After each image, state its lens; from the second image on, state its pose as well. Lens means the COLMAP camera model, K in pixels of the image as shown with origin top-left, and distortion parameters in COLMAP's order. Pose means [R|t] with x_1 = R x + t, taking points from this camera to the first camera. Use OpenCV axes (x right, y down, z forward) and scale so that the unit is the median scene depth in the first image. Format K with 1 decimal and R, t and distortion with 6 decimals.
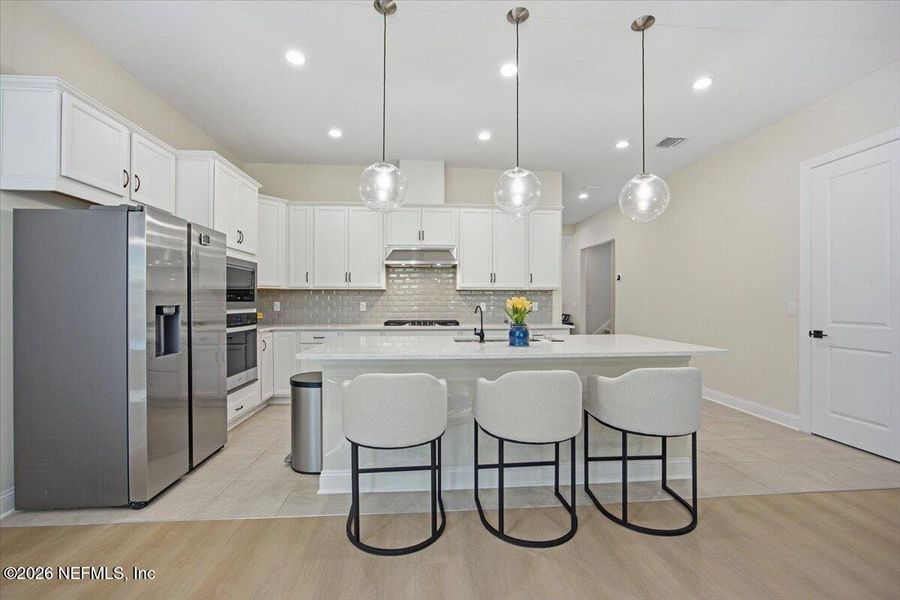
lens RADIAL K [[378.5, 0, 454.4], [0, 378.5, 303.1], [0, 0, 1]] dist [-0.000692, -0.000033]
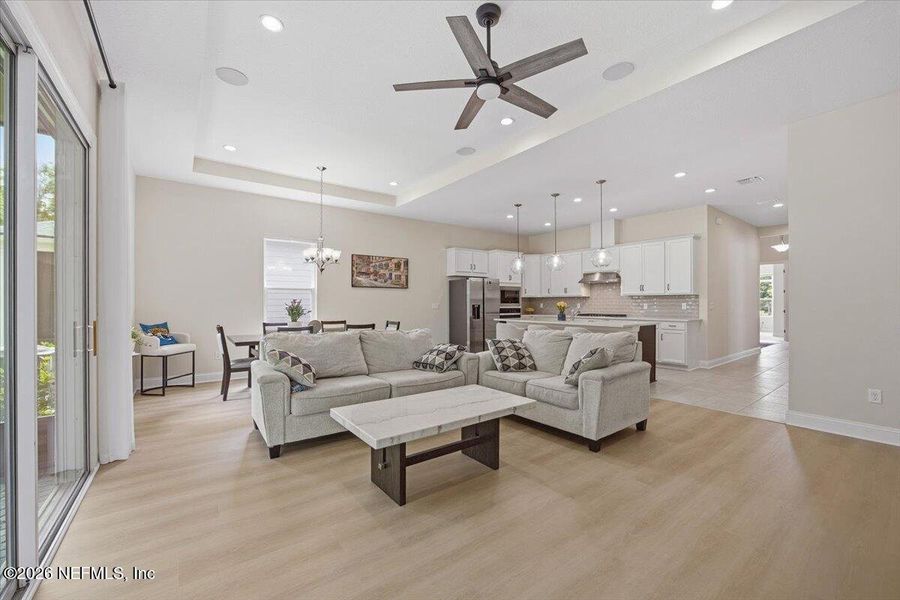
lens RADIAL K [[364.2, 0, 445.8], [0, 364.2, 302.6], [0, 0, 1]] dist [-0.003463, 0.000166]
pose [[0.523540, -0.002851, -0.851996, 1.166142], [-0.000469, 0.999993, -0.003635, 0.000433], [0.852001, 0.002303, 0.523535, -0.585754]]
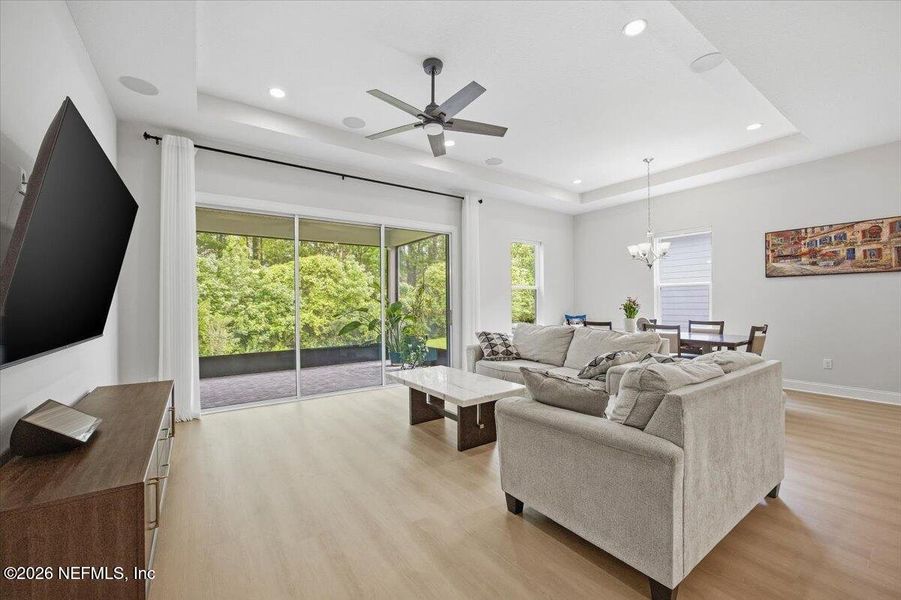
lens RADIAL K [[364.6, 0, 446.3], [0, 364.6, 302.6], [0, 0, 1]] dist [-0.003463, 0.000166]
pose [[-0.862396, 0.006497, -0.506192, 1.056220], [0.005763, 0.999979, 0.003016, -0.003514], [0.506201, -0.000316, -0.862416, 0.506734]]
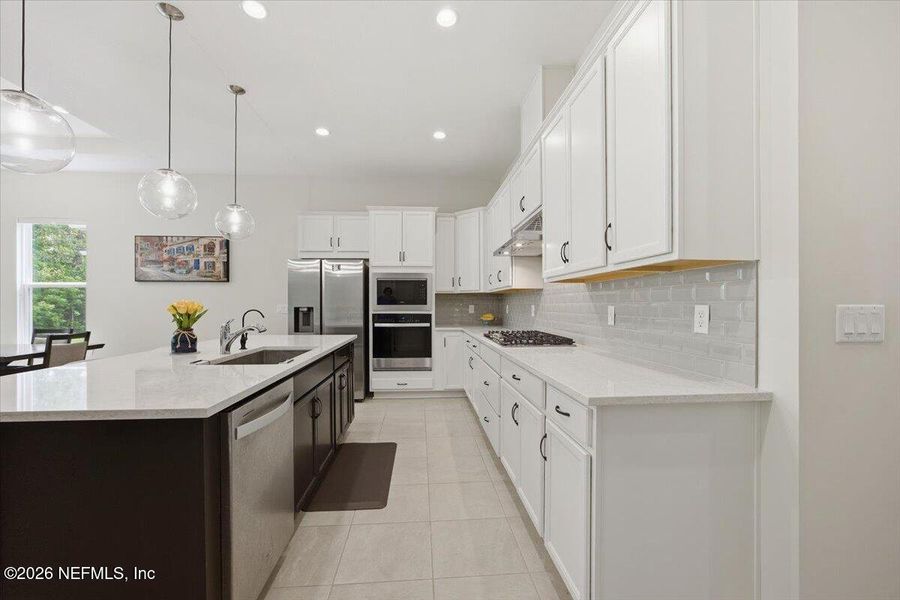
lens RADIAL K [[364.2, 0, 445.8], [0, 364.2, 302.6], [0, 0, 1]] dist [-0.003463, 0.000166]
pose [[-0.012898, -0.006762, -0.999894, 0.656785], [-0.002077, 0.999975, -0.006736, -0.003160], [0.999915, 0.001990, -0.012912, 1.063398]]
